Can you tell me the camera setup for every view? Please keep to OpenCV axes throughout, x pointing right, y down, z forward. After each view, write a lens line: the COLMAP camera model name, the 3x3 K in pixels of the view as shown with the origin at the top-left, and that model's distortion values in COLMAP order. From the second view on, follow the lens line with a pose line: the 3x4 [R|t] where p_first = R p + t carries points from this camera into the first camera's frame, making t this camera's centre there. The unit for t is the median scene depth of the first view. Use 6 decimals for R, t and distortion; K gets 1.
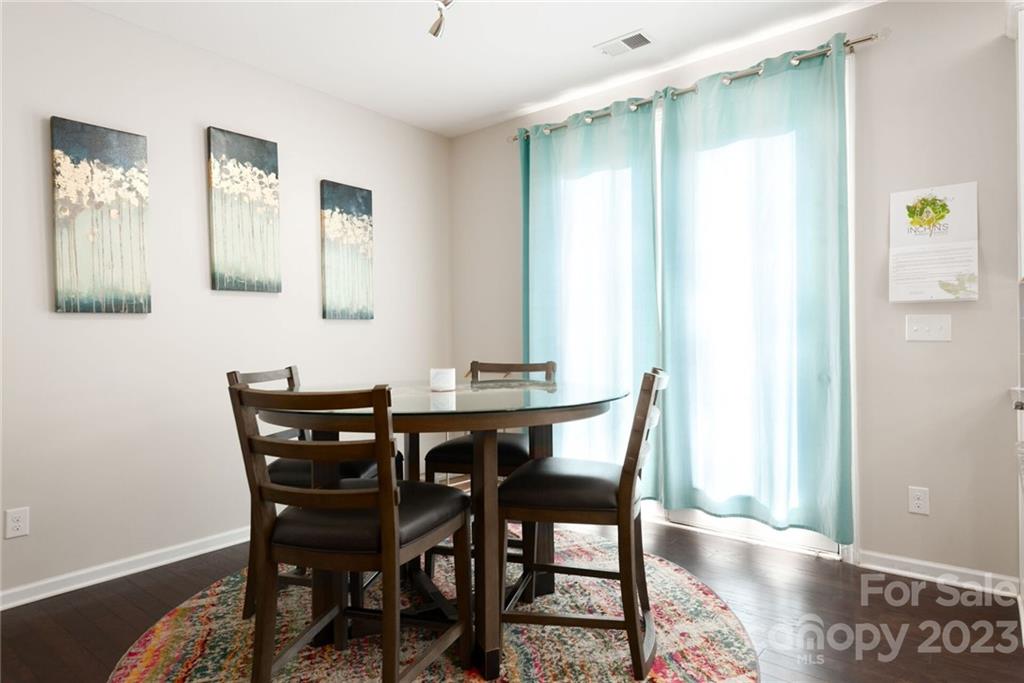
lens RADIAL K [[566.4, 0, 516.8], [0, 566.4, 346.2], [0, 0, 1]] dist [0.022501, -0.006031]
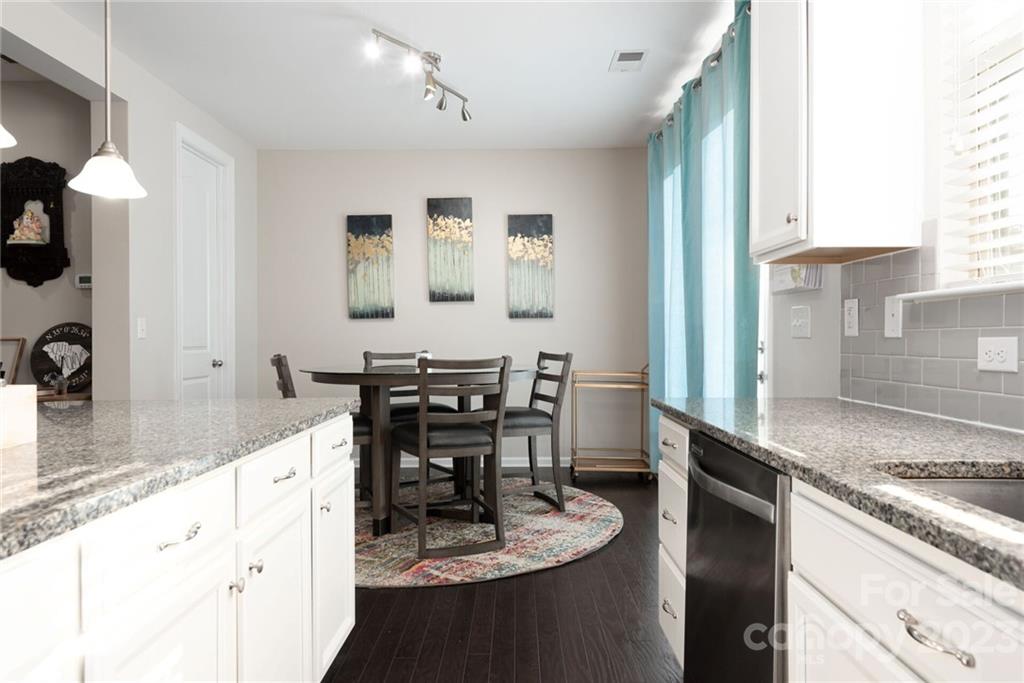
lens RADIAL K [[662.7, 0, 559.6], [0, 662.7, 349.4], [0, 0, 1]] dist [-0.016885, -0.006436]
pose [[0.646644, 0.023234, -0.762438, 1.070124], [-0.015229, 0.999730, 0.017549, -0.004300], [0.762640, 0.000263, 0.646823, 0.089314]]
